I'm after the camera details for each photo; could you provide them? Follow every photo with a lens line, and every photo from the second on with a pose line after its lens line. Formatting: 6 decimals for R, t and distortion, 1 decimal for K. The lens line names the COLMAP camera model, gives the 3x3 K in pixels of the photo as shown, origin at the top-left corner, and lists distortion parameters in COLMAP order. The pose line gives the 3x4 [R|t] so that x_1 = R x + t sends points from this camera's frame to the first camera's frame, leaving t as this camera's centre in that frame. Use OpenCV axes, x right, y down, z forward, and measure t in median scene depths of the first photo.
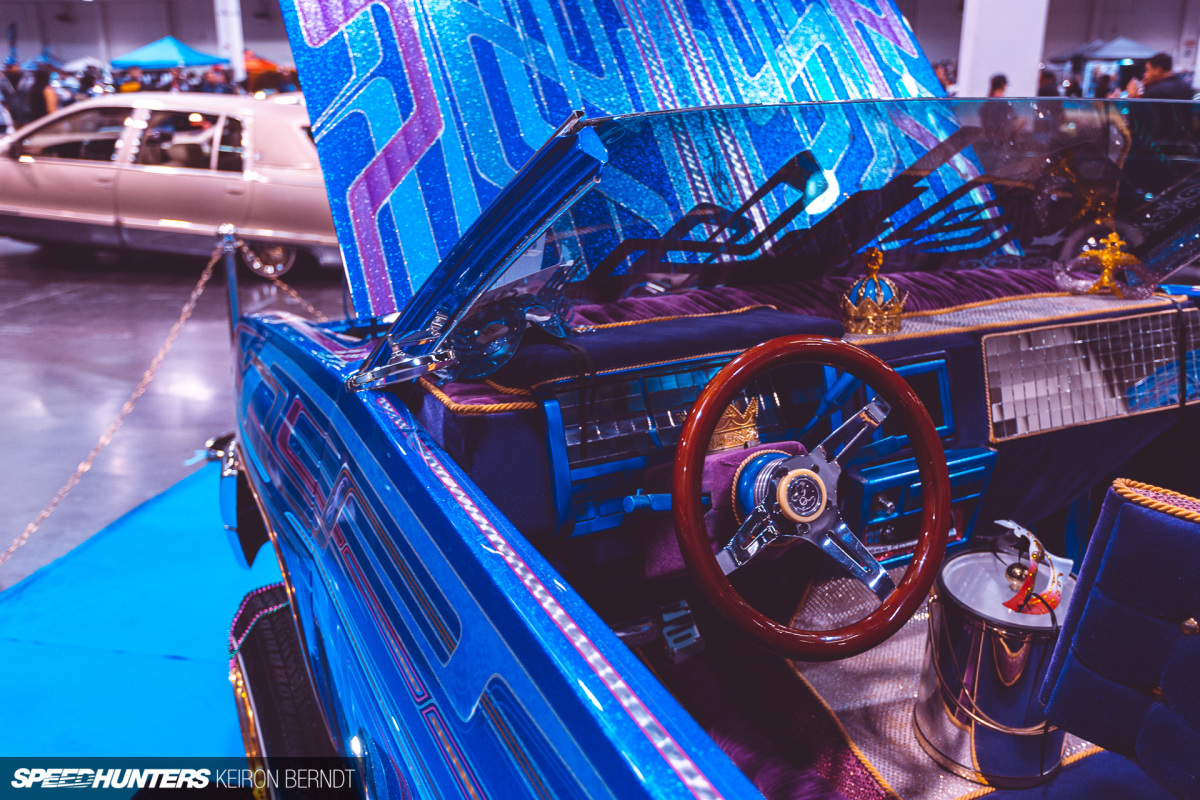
lens RADIAL K [[1084.0, 0, 600.0], [0, 1084.0, 400.0], [0, 0, 1]] dist [-0.004338, 0.001618]
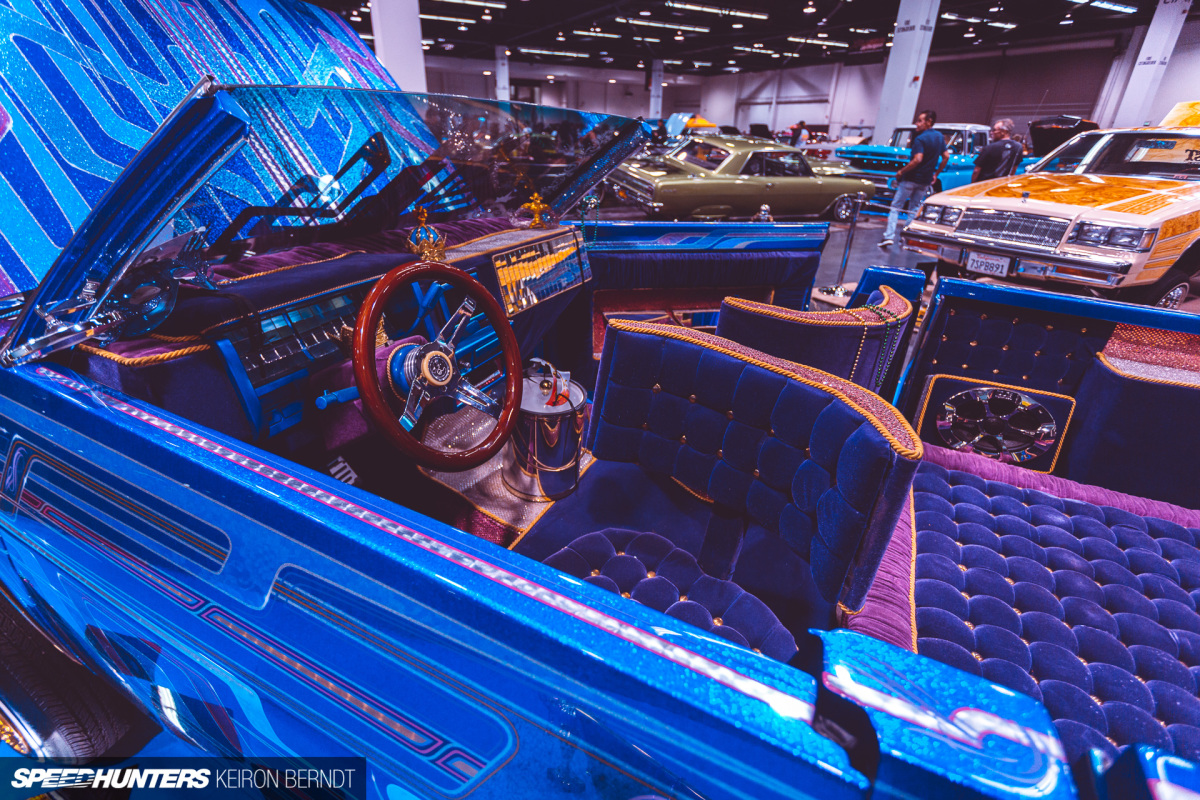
lens RADIAL K [[566.4, 0, 593.4], [0, 566.4, 394.8], [0, 0, 1]] dist [-0.000297, -0.000498]
pose [[0.785636, -0.248386, 0.566640, -0.093051], [0.163316, 0.966645, 0.197292, 0.002424], [-0.596744, -0.062459, 0.799997, 0.208722]]
